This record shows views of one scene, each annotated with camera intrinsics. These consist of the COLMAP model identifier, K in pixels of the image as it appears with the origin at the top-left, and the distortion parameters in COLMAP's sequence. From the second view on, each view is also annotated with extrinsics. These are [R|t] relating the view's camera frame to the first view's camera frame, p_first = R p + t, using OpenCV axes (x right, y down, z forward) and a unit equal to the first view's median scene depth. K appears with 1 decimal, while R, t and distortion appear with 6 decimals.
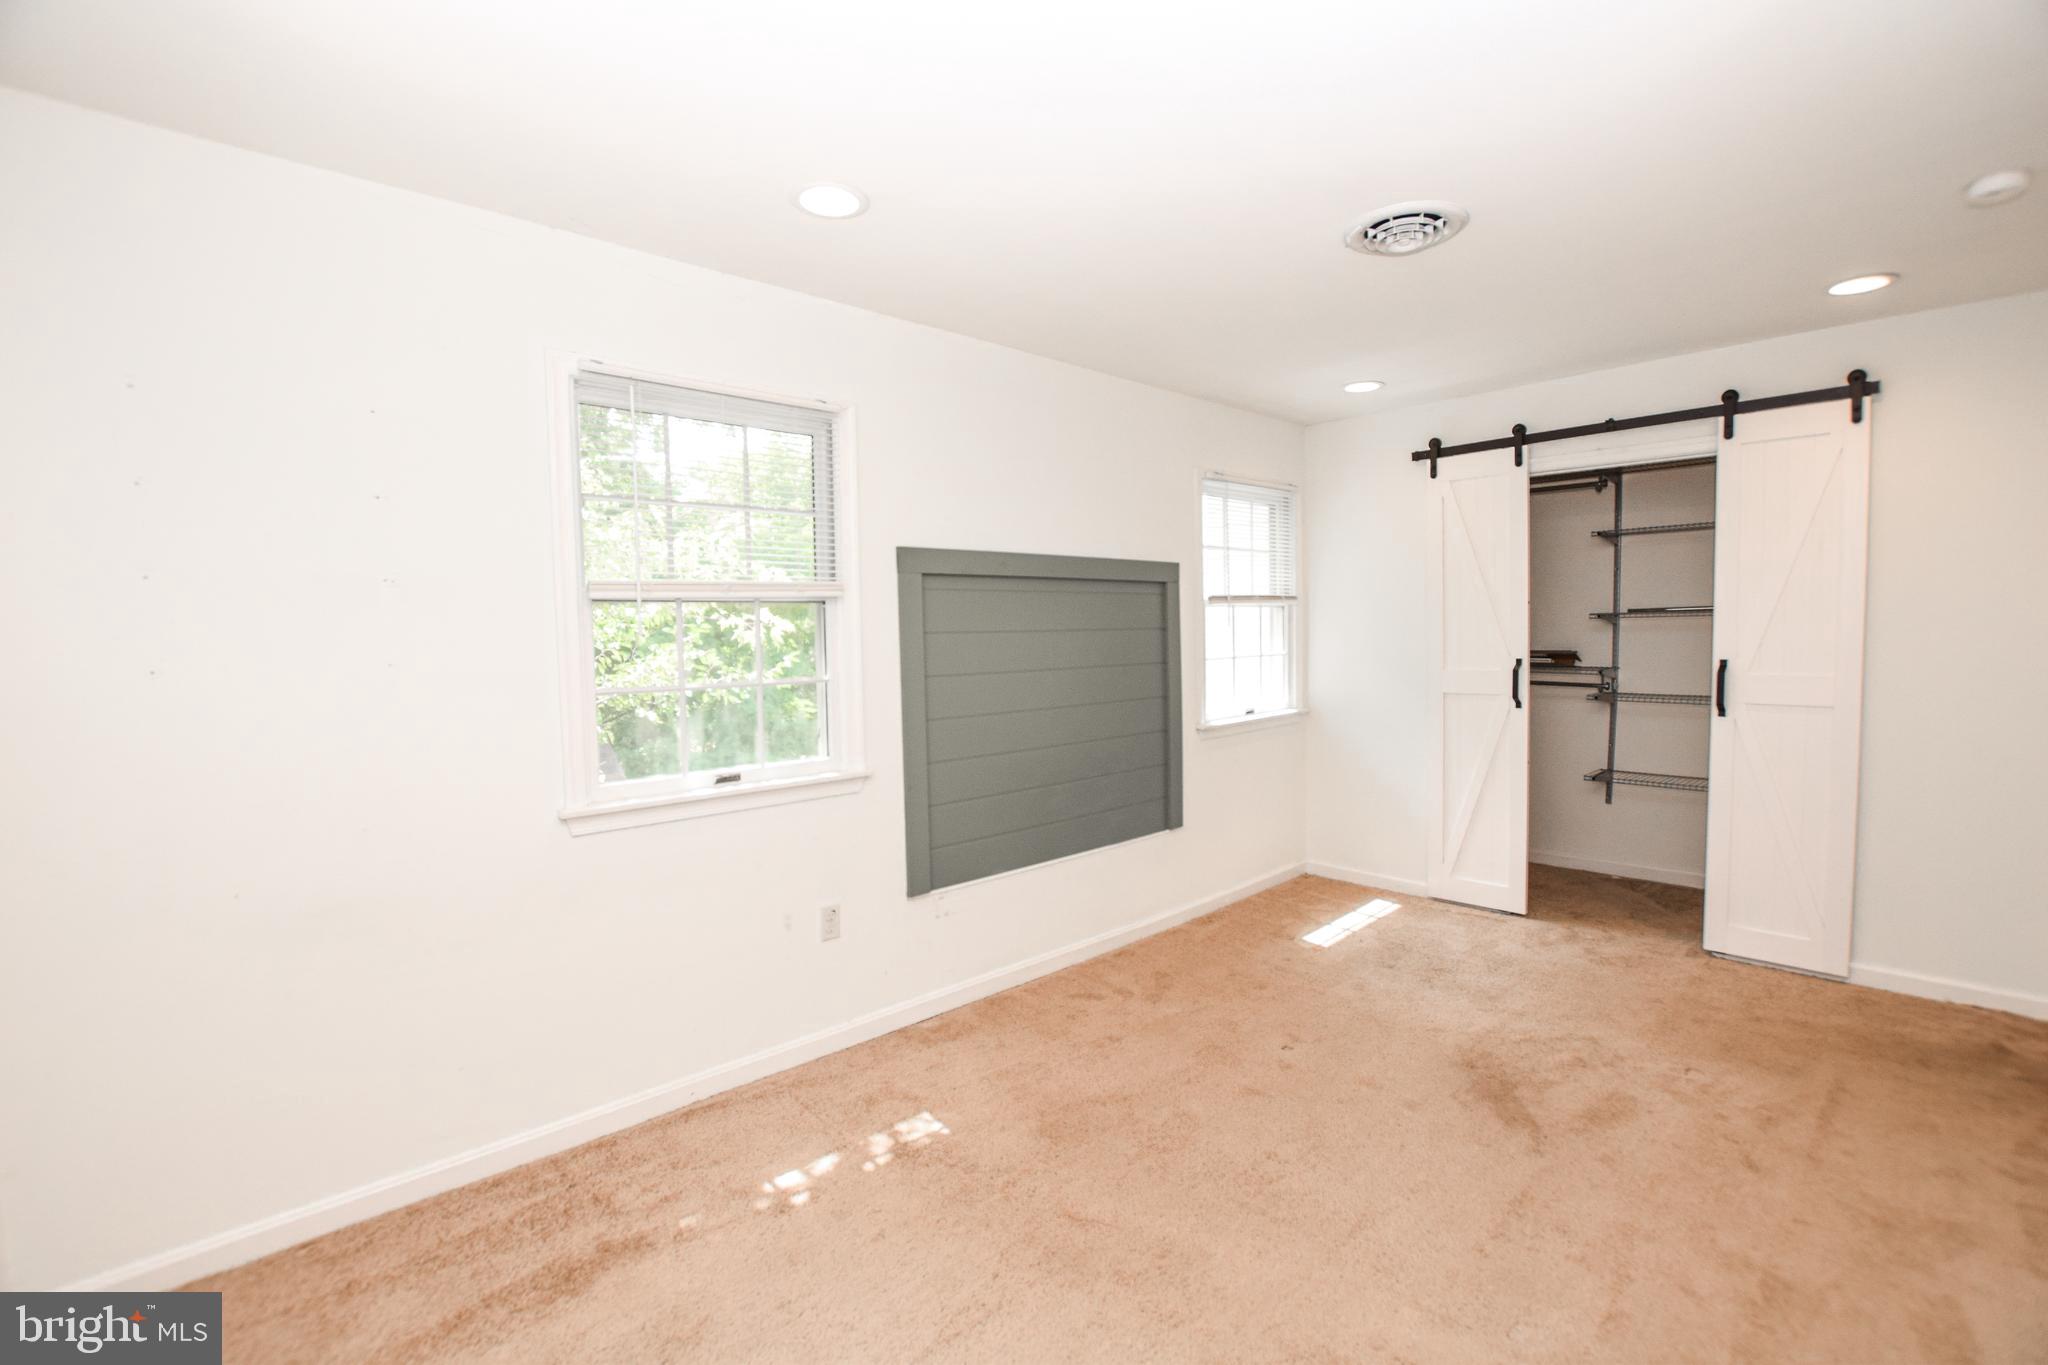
lens RADIAL K [[900.8, 0, 1026.1], [0, 900.8, 691.1], [0, 0, 1]] dist [-0.040183, 0.005765]
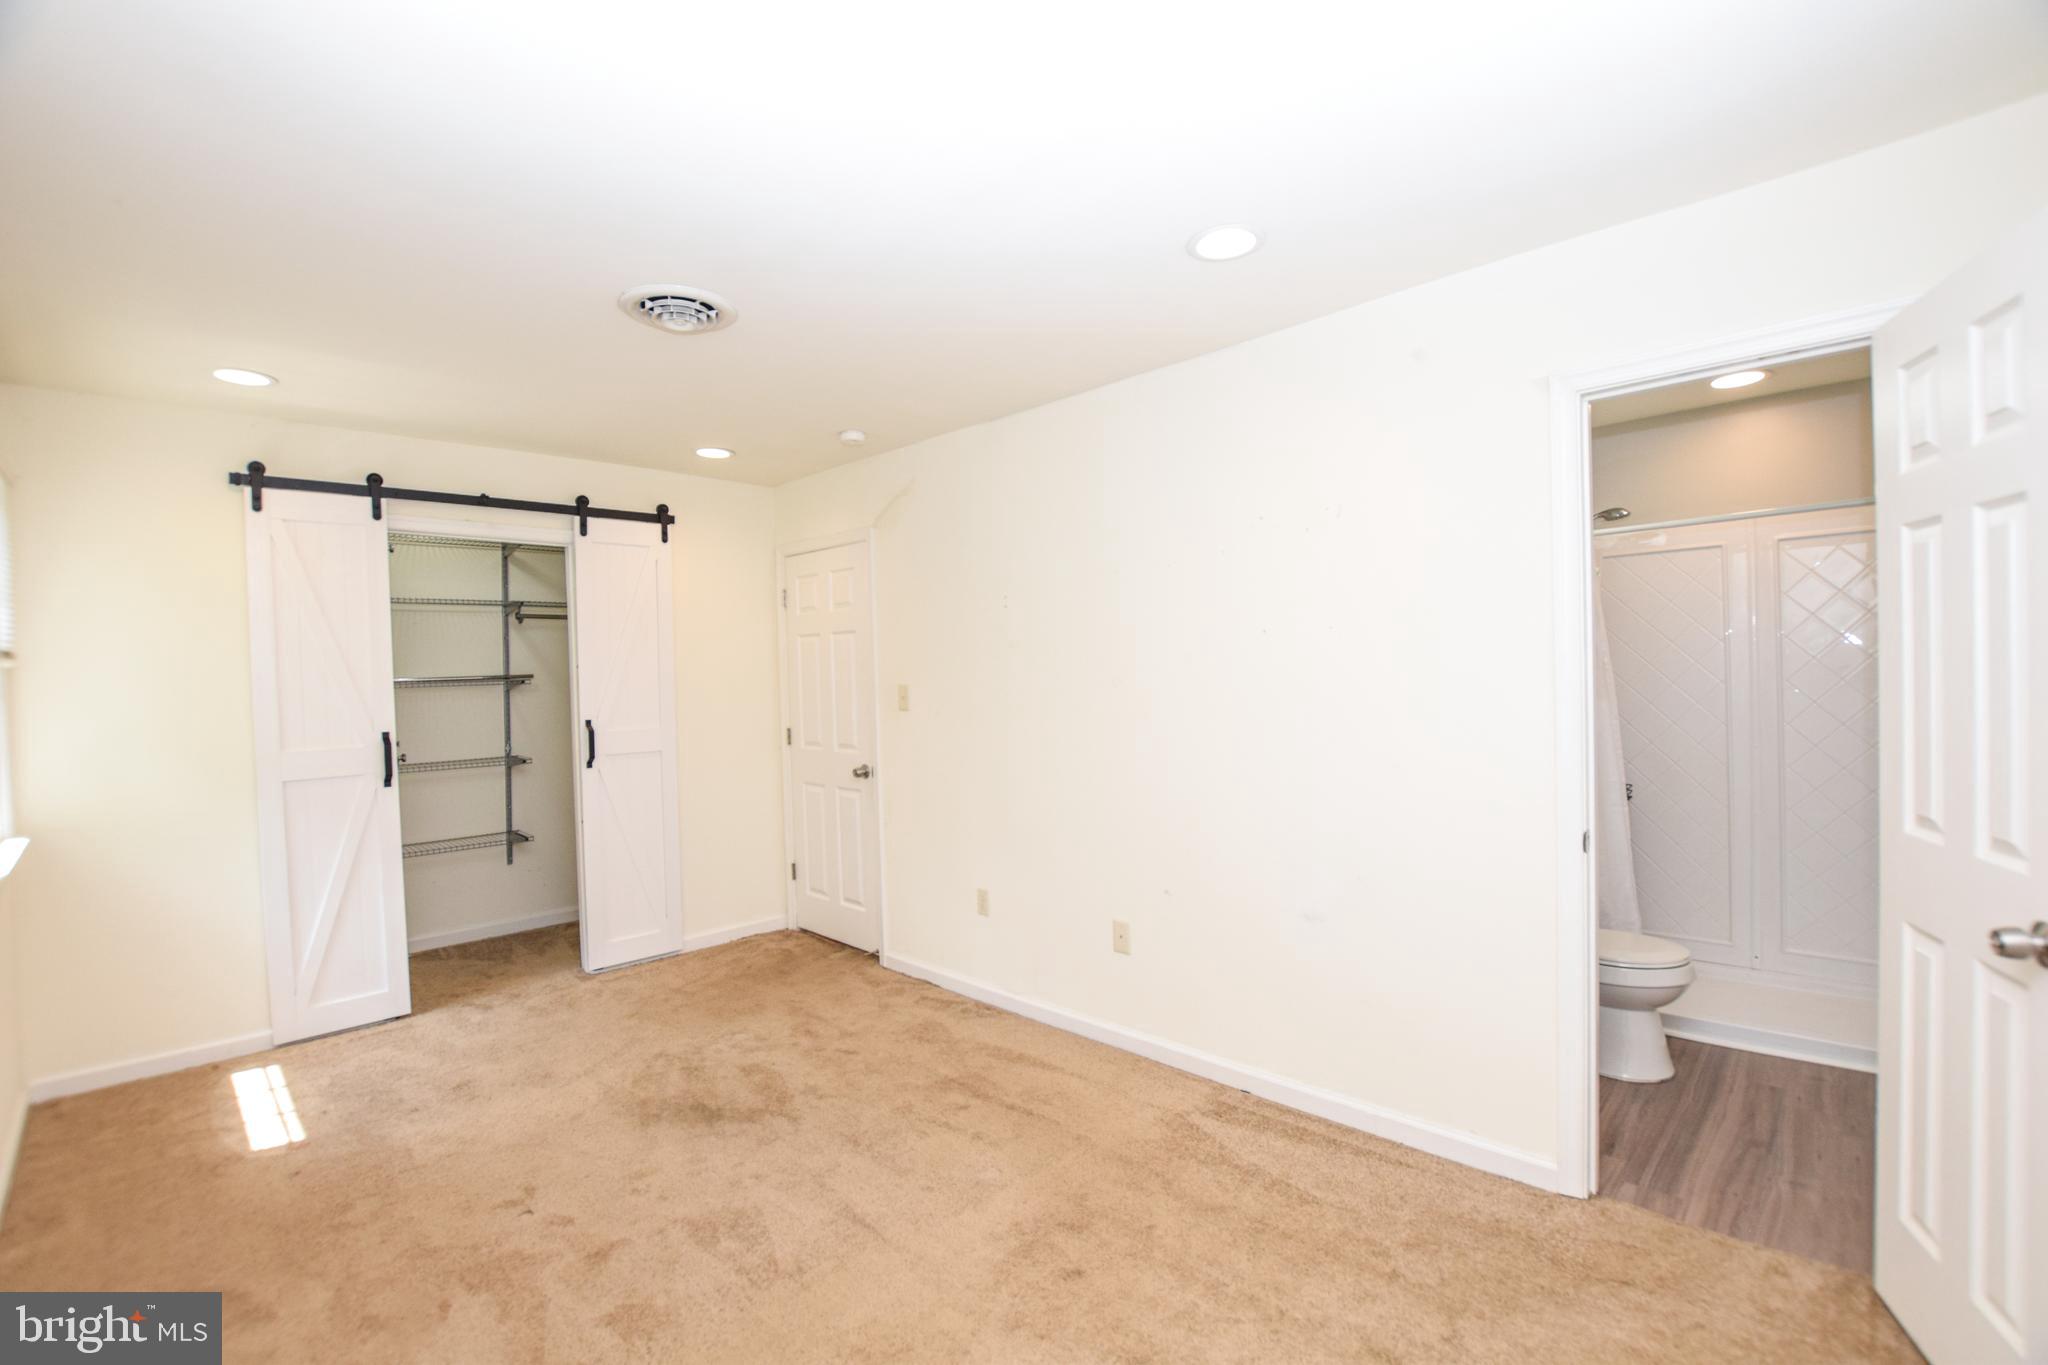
lens RADIAL K [[900.8, 0, 1025.3], [0, 900.8, 678.3], [0, 0, 1]] dist [-0.040183, 0.005765]
pose [[-0.042580, 0.015891, 0.998967, -0.418273], [0.097089, 0.995207, -0.011693, -0.018440], [-0.994364, 0.096490, -0.043919, 0.443409]]
